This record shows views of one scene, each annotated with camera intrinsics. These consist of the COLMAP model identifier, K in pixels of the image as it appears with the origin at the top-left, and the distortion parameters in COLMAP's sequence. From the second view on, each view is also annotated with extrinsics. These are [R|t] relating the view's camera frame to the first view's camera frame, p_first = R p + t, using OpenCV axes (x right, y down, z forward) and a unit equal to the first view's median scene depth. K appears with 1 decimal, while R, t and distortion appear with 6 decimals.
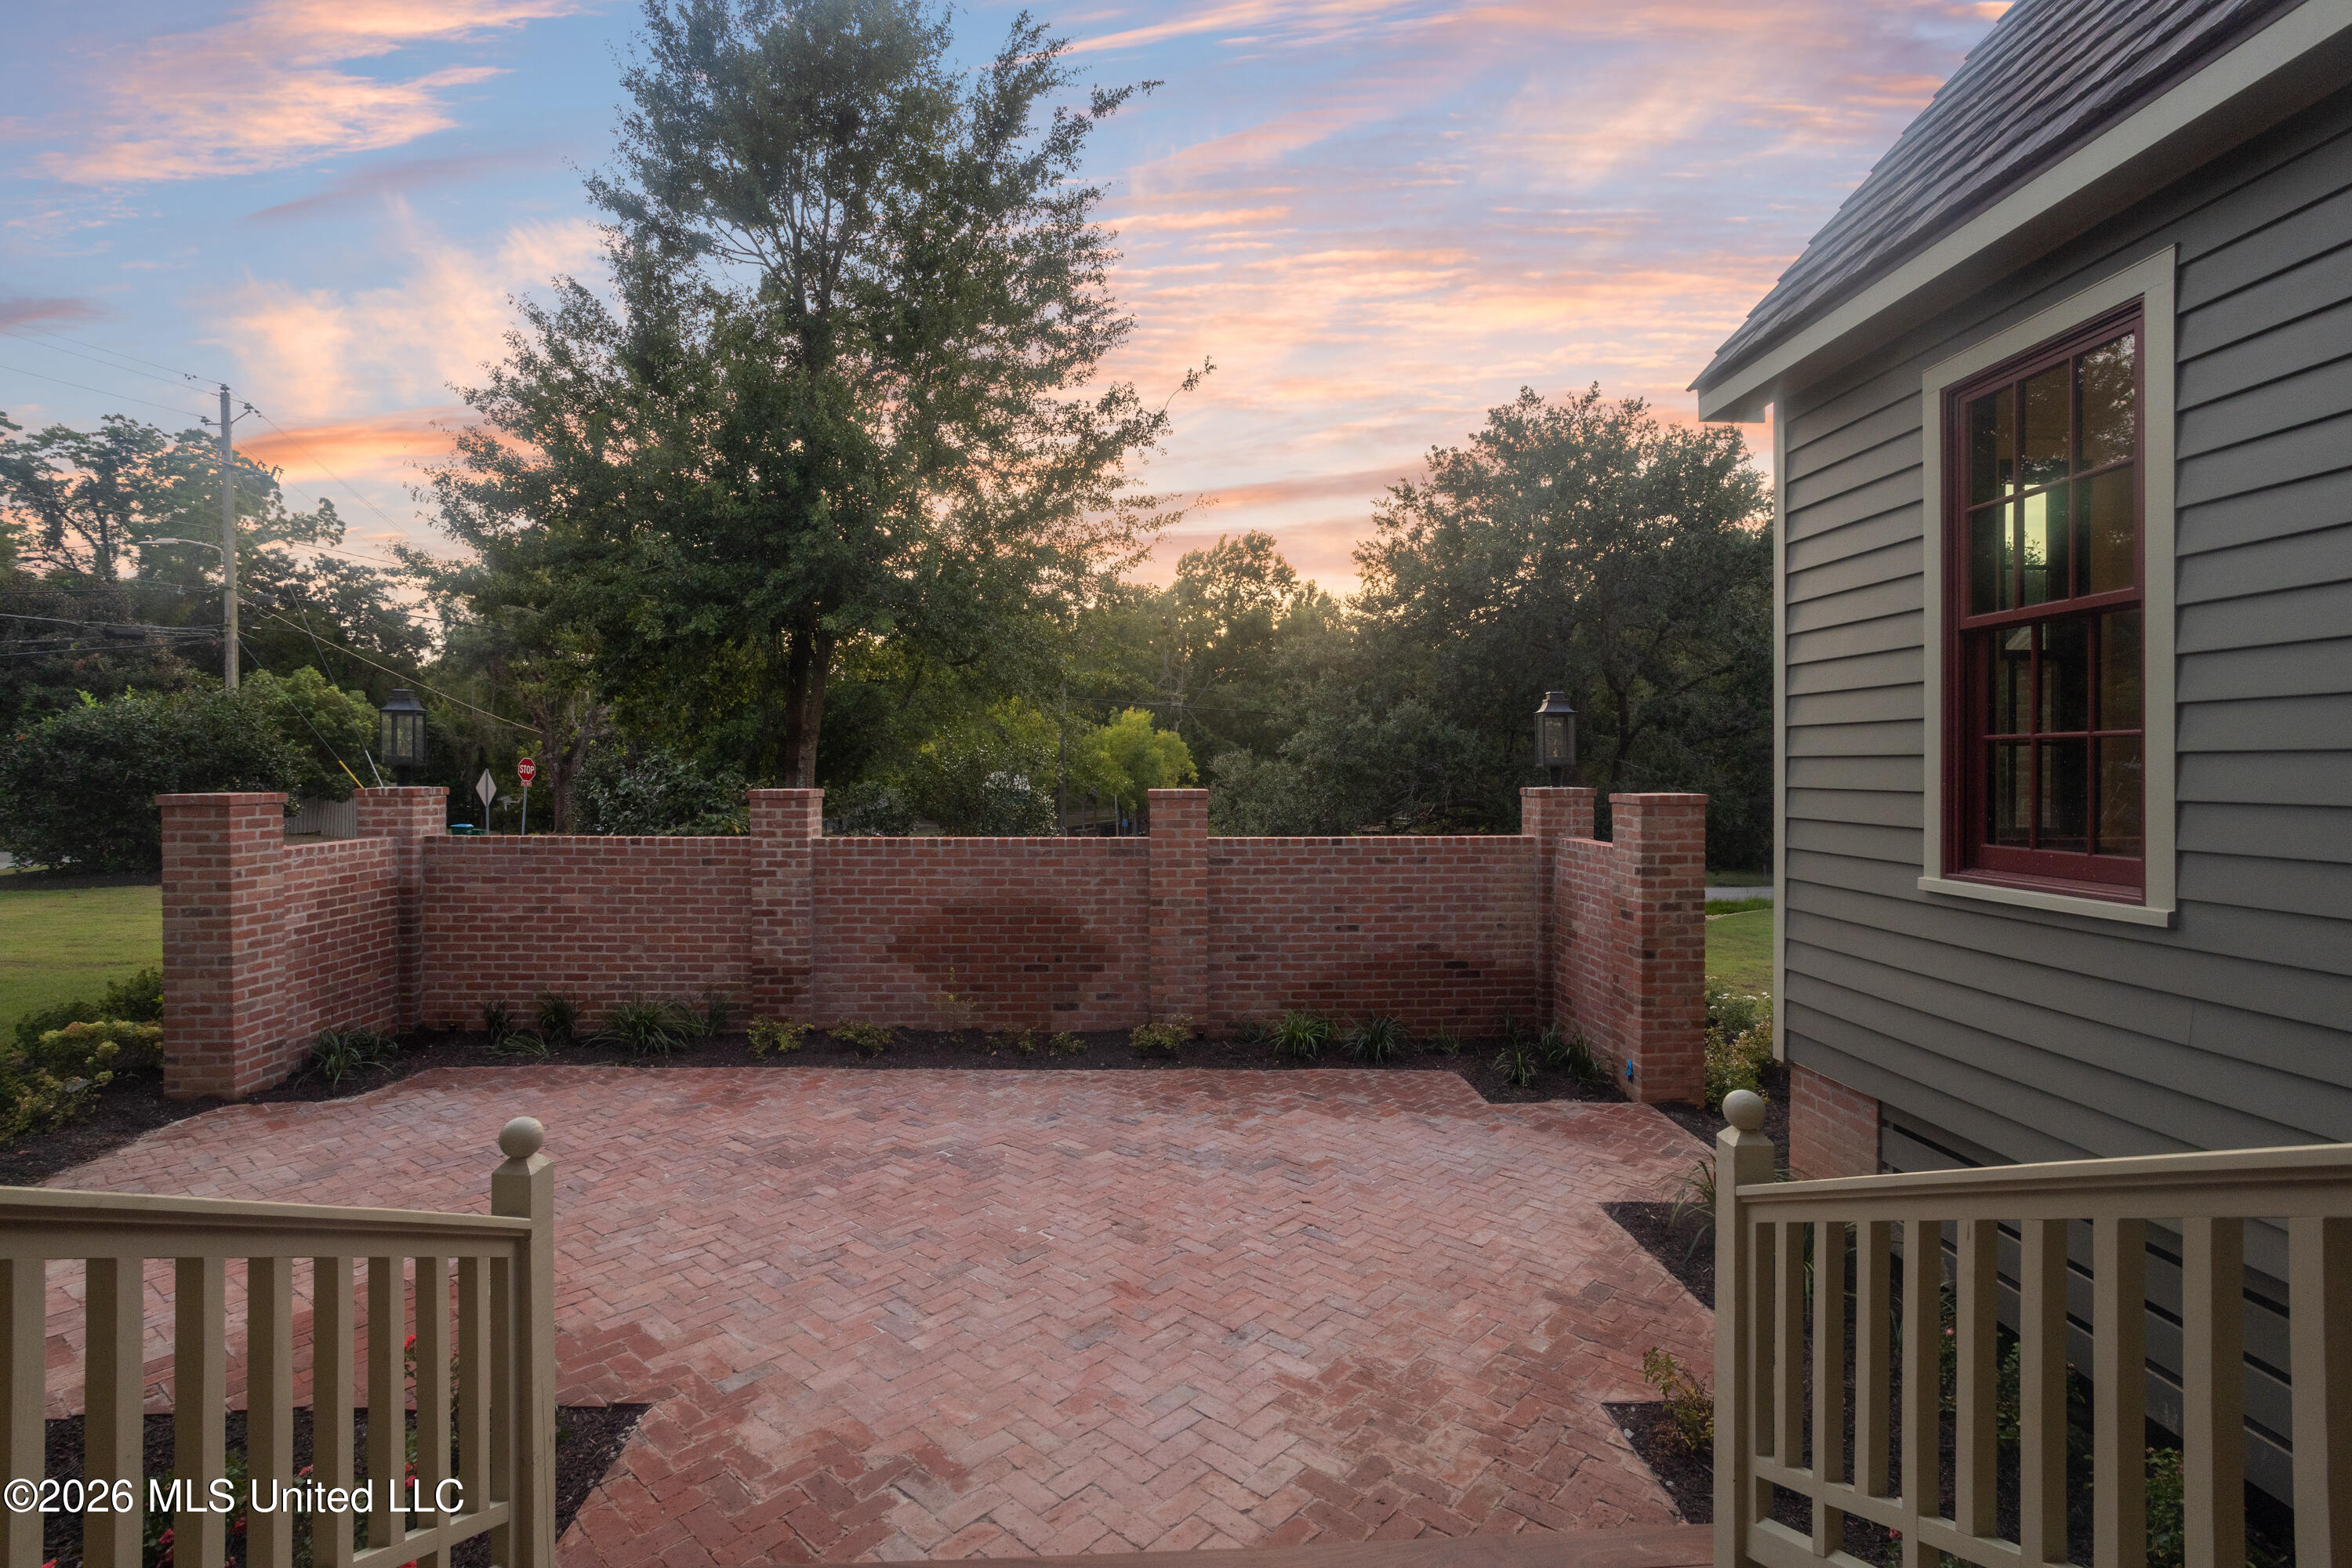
lens RADIAL K [[1124.7, 0, 1175.6], [0, 1124.7, 772.1], [0, 0, 1]] dist [-0.033445, 0.013582]
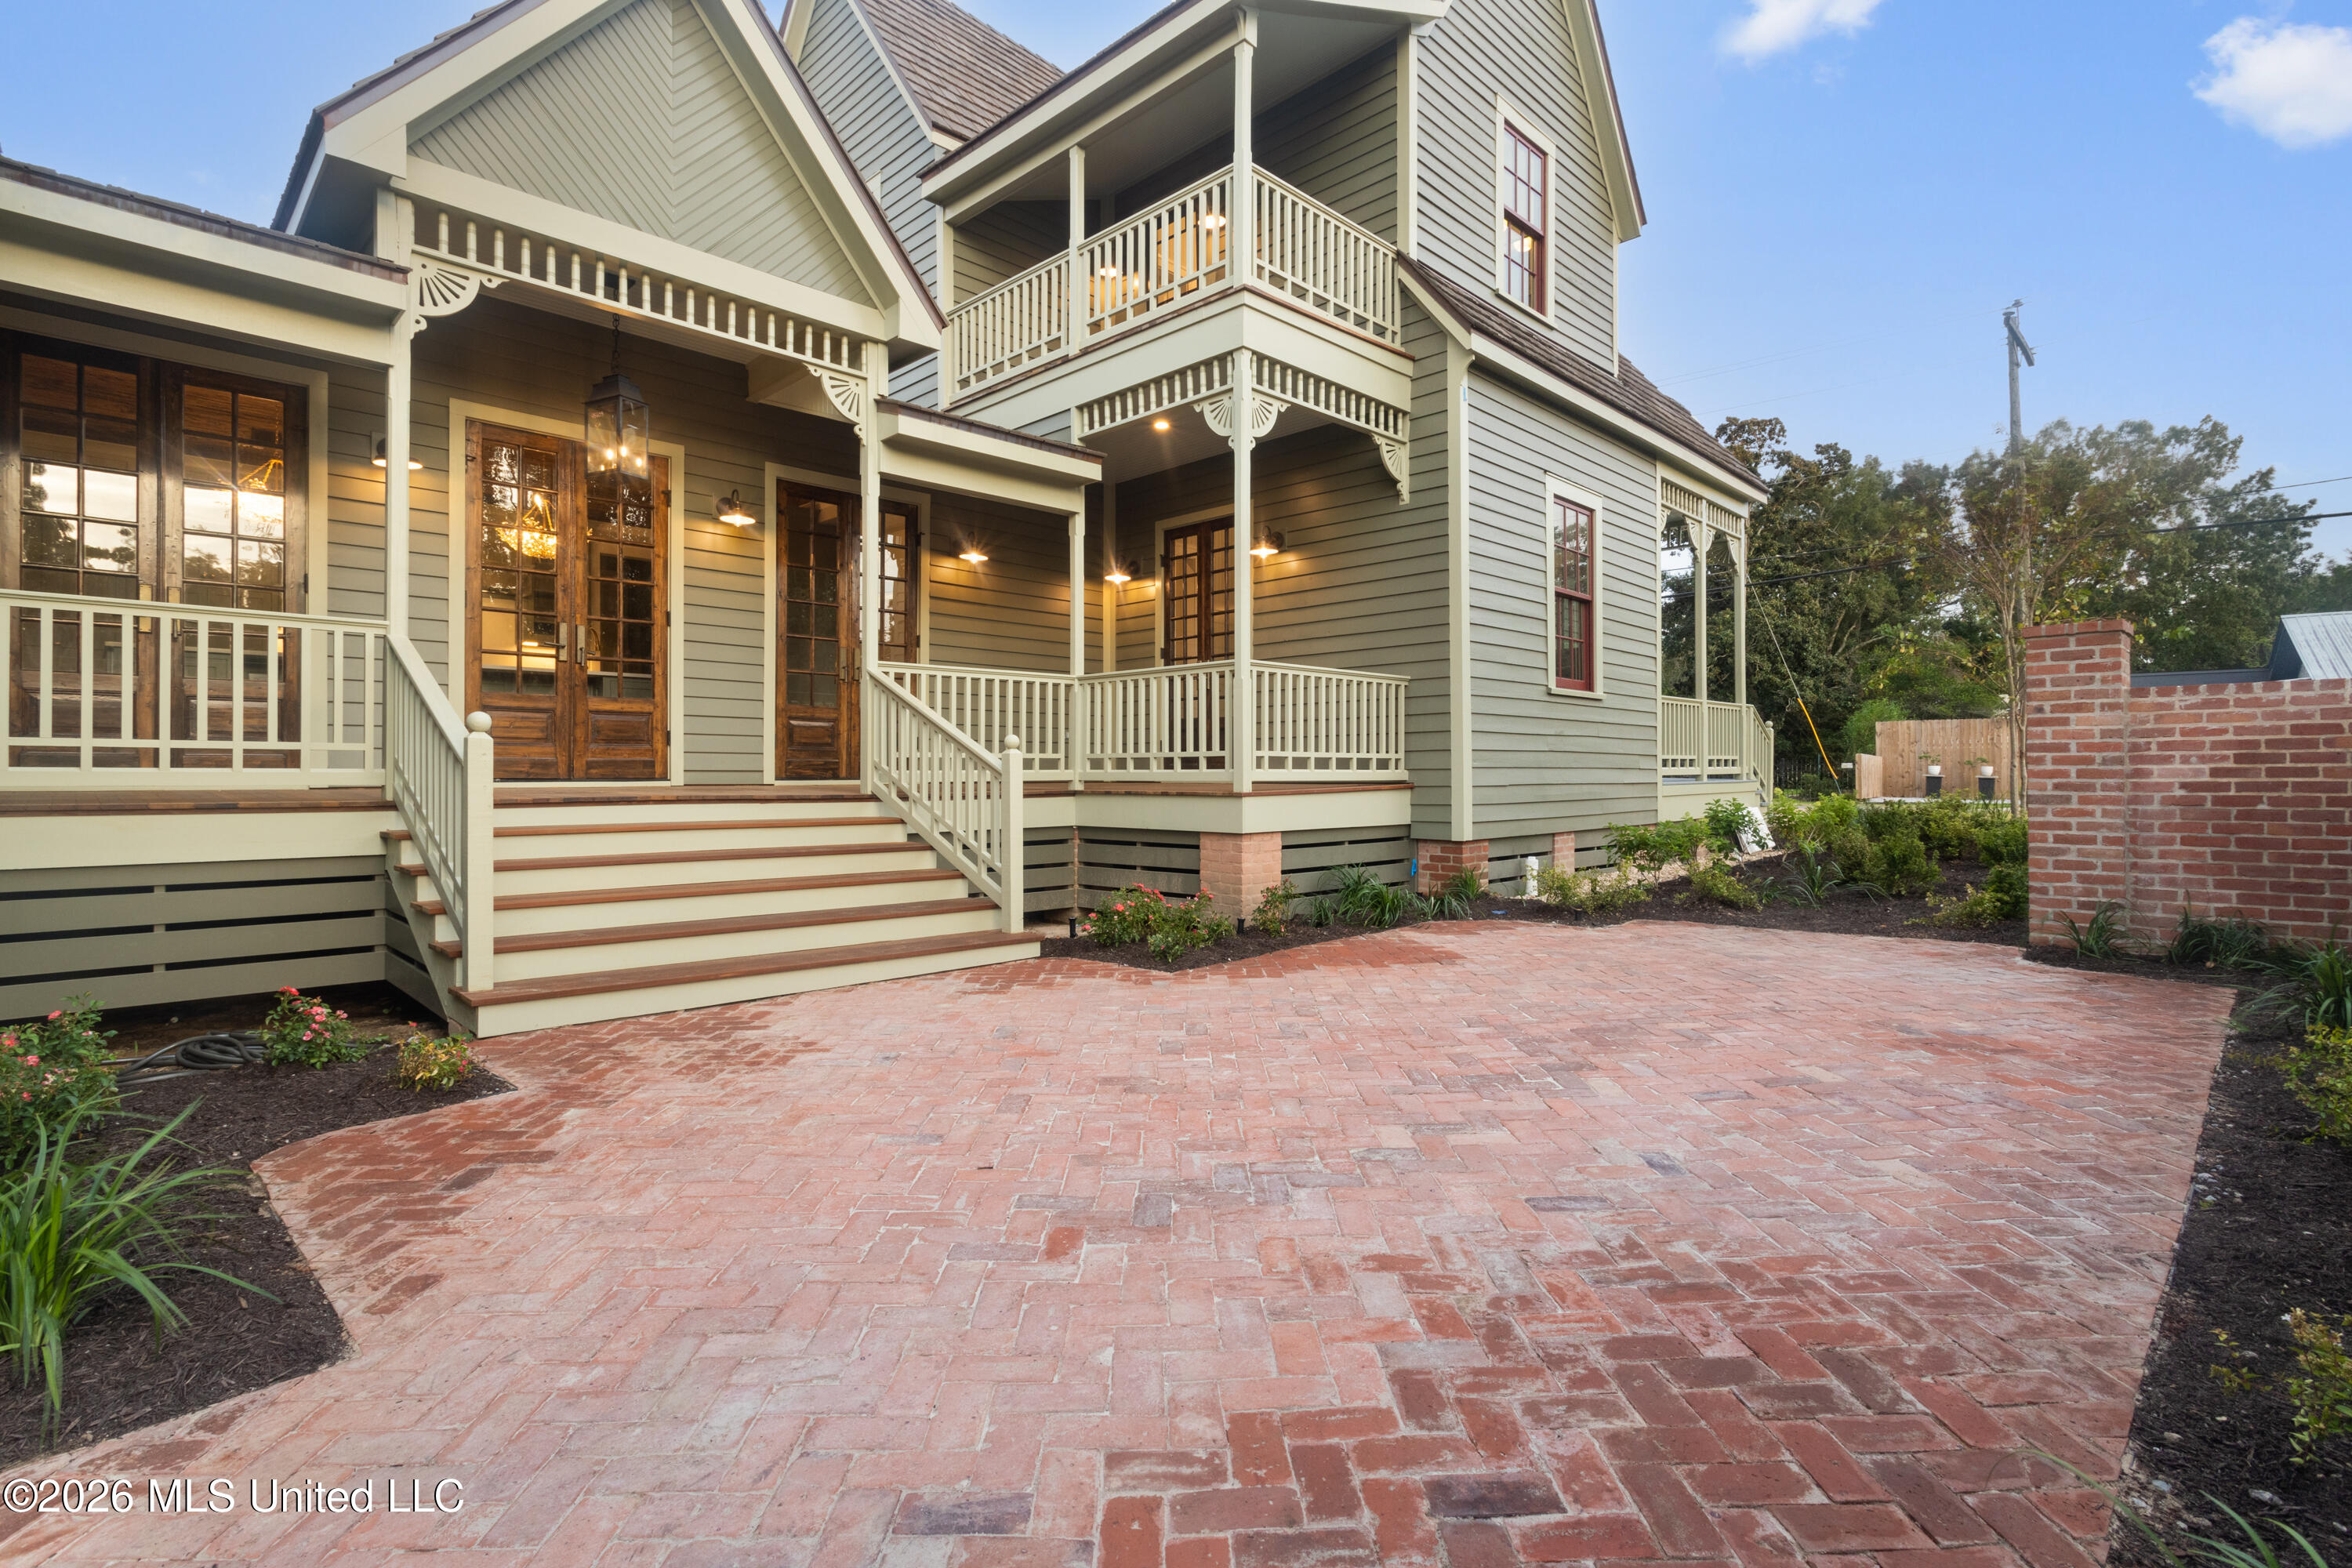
lens RADIAL K [[1103.0, 0, 1167.6], [0, 1103.0, 779.5], [0, 0, 1]] dist [-0.000959, 0.000941]
pose [[-0.738328, 0.004910, -0.674424, 0.386676], [-0.002876, 0.999941, 0.010428, 0.161504], [0.674436, 0.009639, -0.738271, 1.333591]]
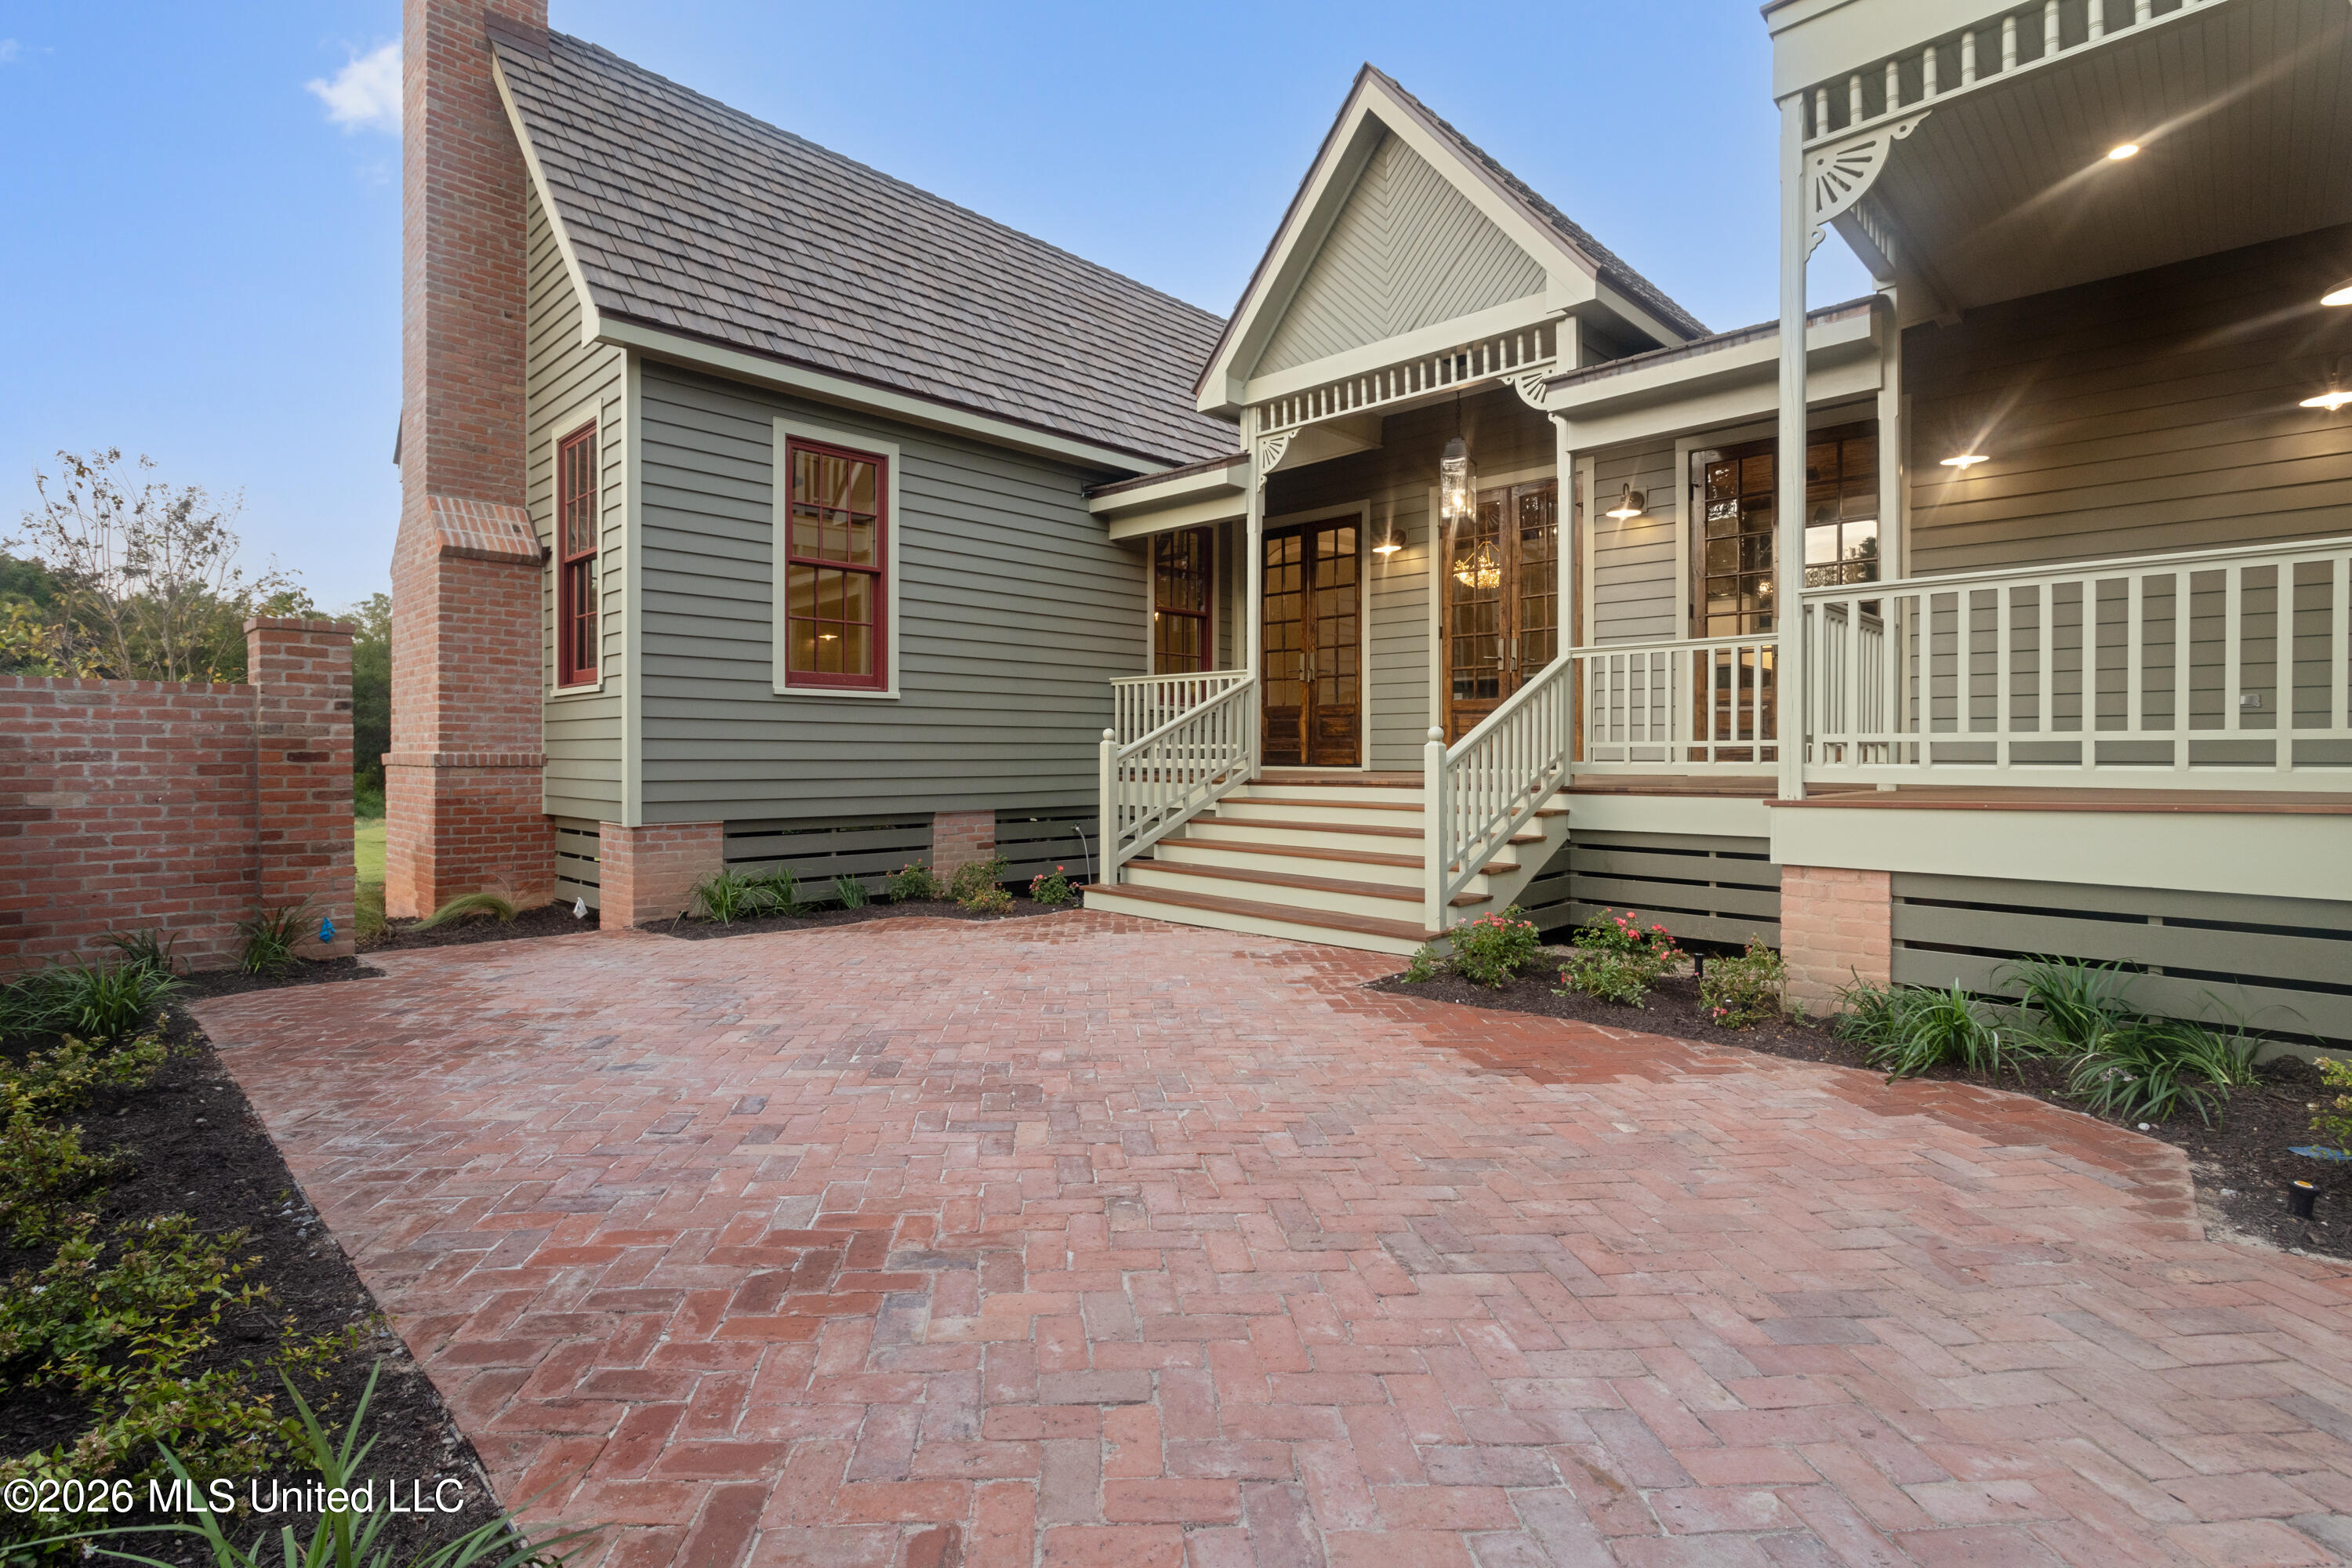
lens RADIAL K [[1103.0, 0, 1165.1], [0, 1103.0, 763.0], [0, 0, 1]] dist [-0.000959, 0.000941]
pose [[-0.687858, -0.005624, 0.725824, -0.837126], [0.003408, 0.999934, 0.010978, 0.151522], [-0.725837, 0.010025, -0.687793, 1.337636]]
